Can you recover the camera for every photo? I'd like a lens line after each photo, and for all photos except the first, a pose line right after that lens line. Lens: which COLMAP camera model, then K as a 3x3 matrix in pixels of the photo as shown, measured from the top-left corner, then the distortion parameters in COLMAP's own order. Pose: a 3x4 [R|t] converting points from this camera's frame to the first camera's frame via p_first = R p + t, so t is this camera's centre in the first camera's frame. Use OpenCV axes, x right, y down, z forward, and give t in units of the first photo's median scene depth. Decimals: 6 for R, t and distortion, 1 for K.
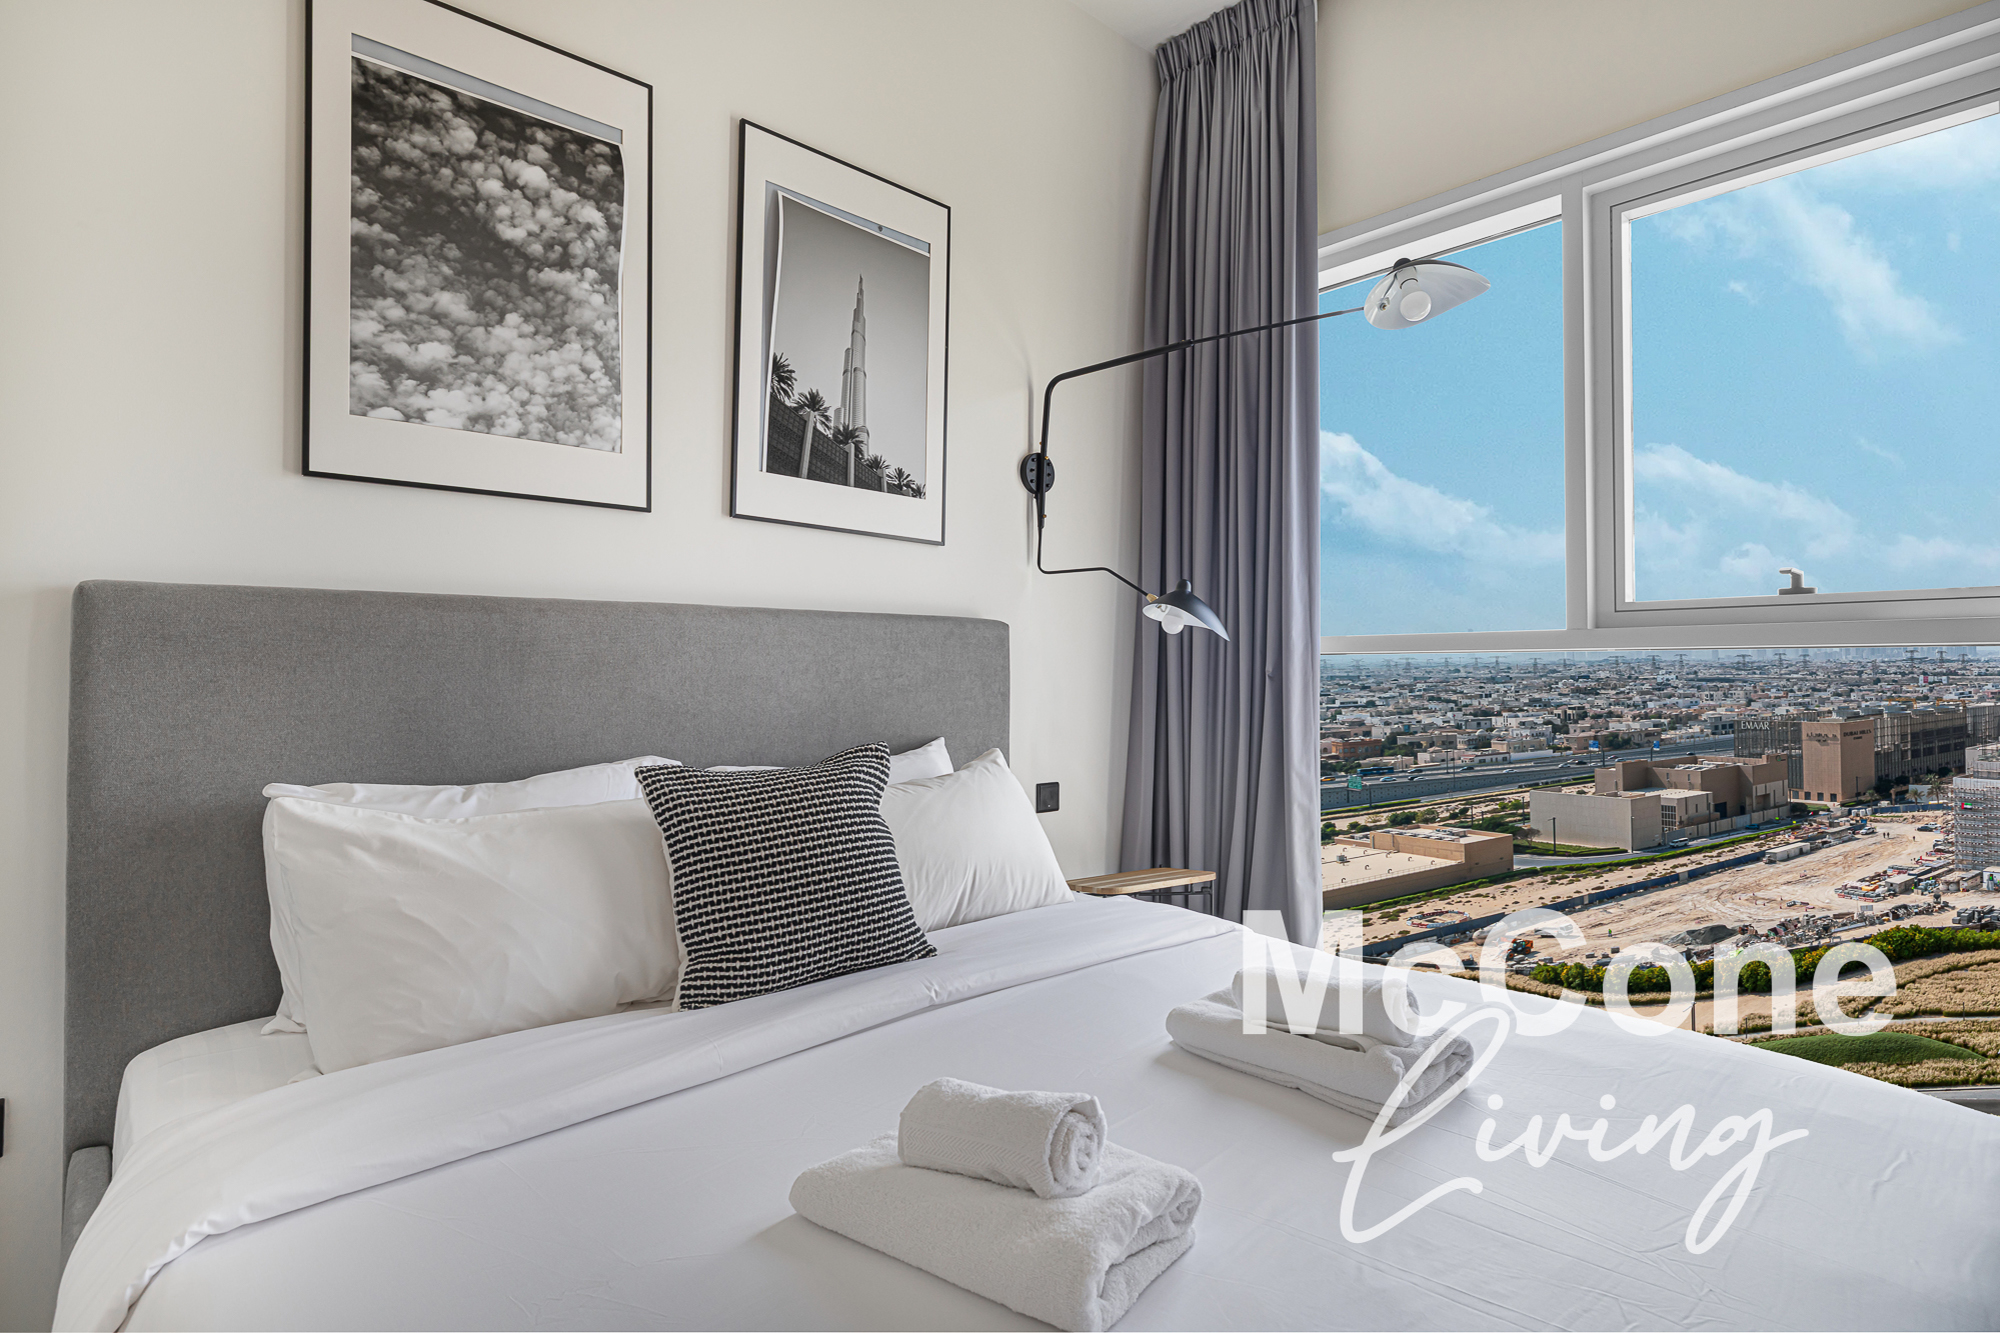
lens RADIAL K [[992.4, 0, 998.7], [0, 992.4, 660.7], [0, 0, 1]] dist [-0.010234, 0.000967]
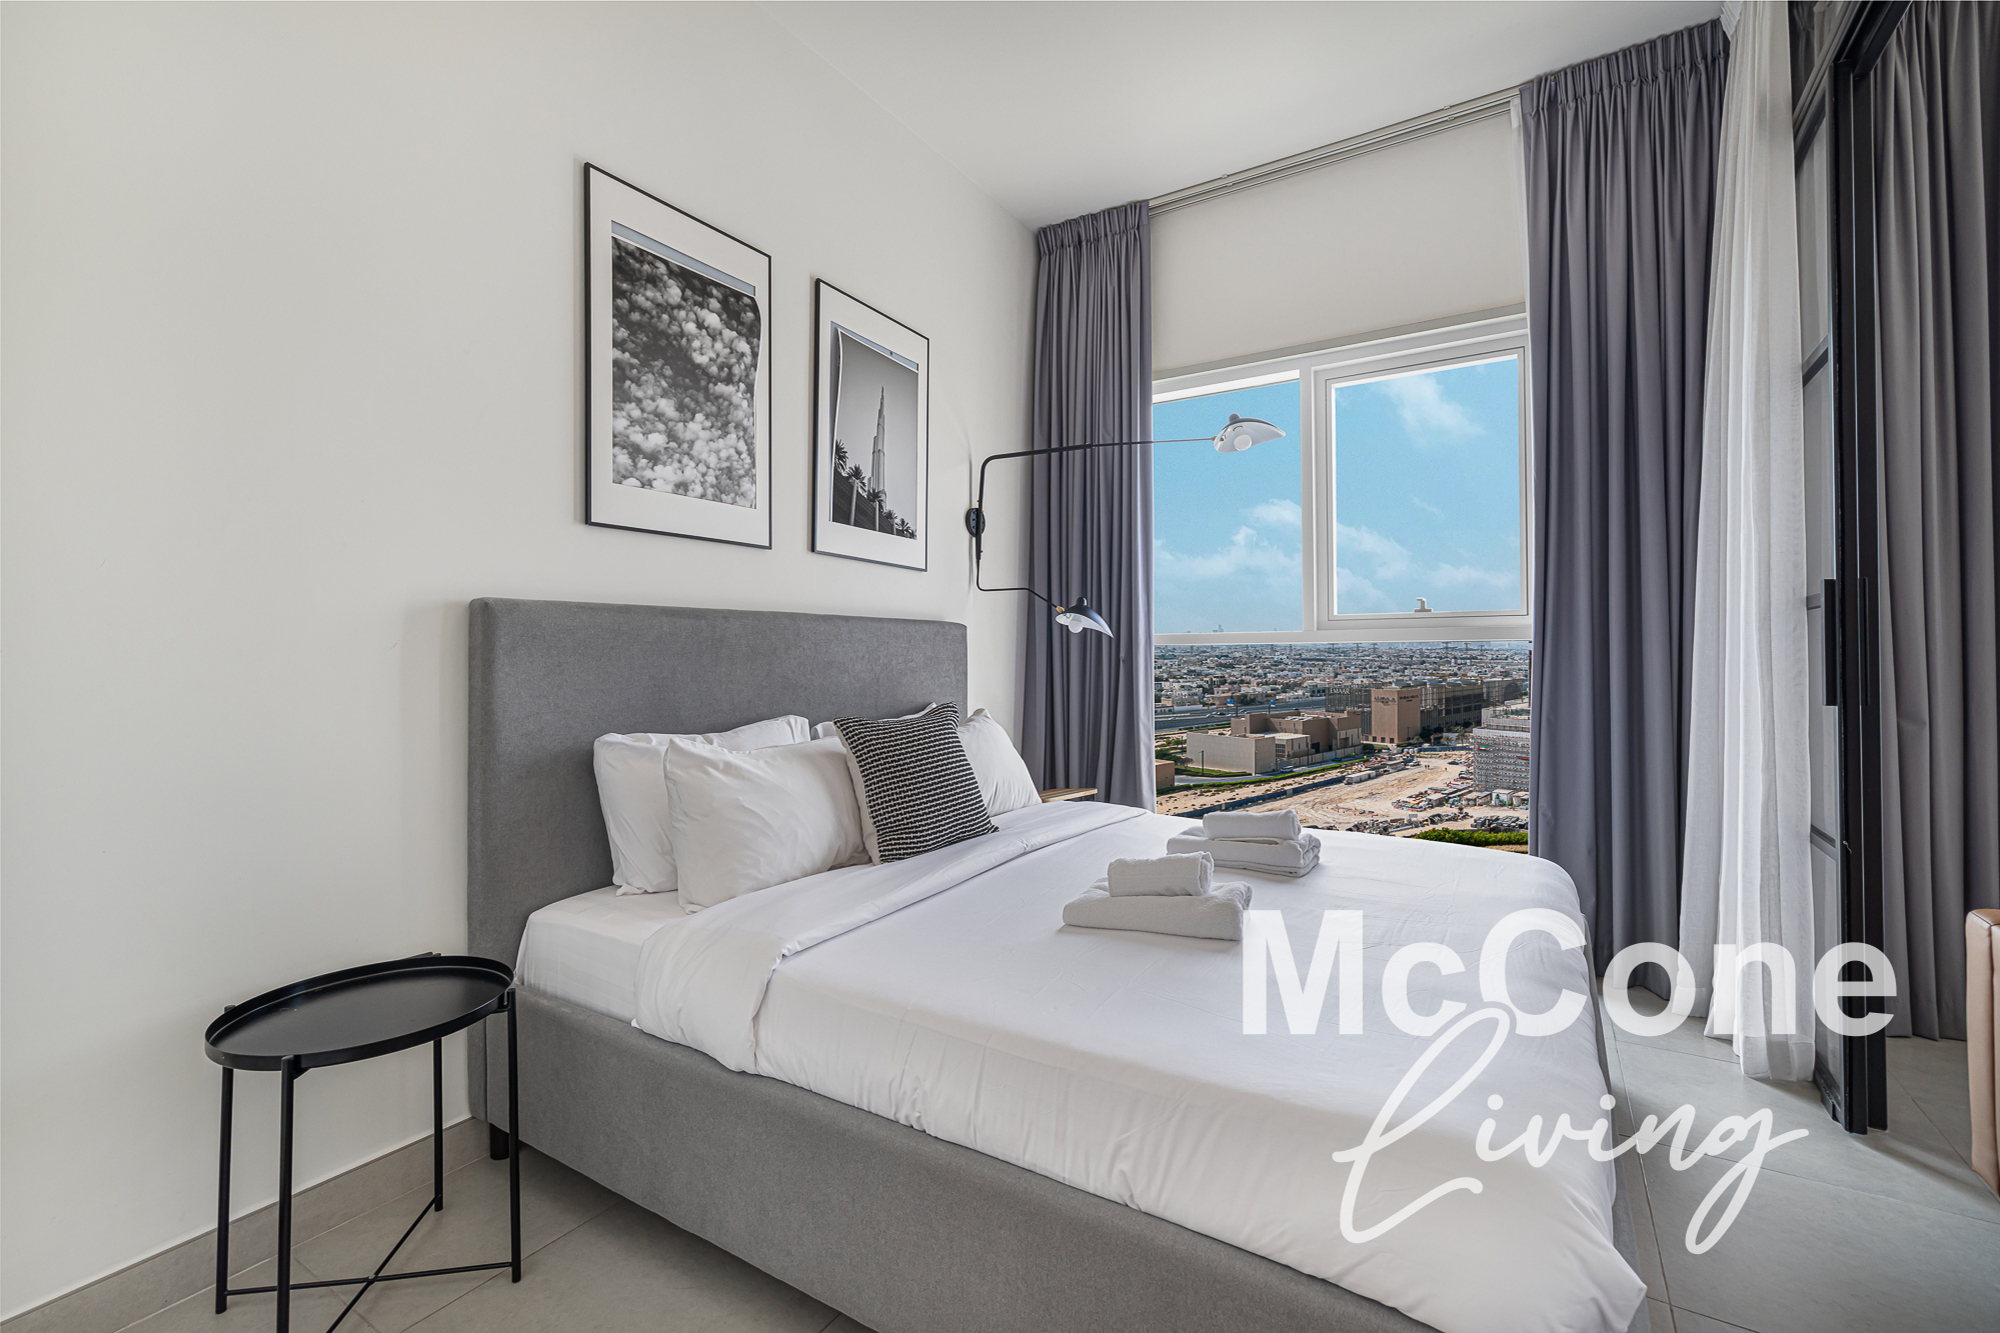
lens RADIAL K [[858.4, 0, 995.2], [0, 858.4, 661.0], [0, 0, 1]] dist [-0.026101, -0.000135]
pose [[0.962686, -0.006406, 0.270544, -0.409782], [0.003005, 0.999911, 0.012984, -0.001262], [-0.270603, -0.011687, 0.962620, -0.330170]]
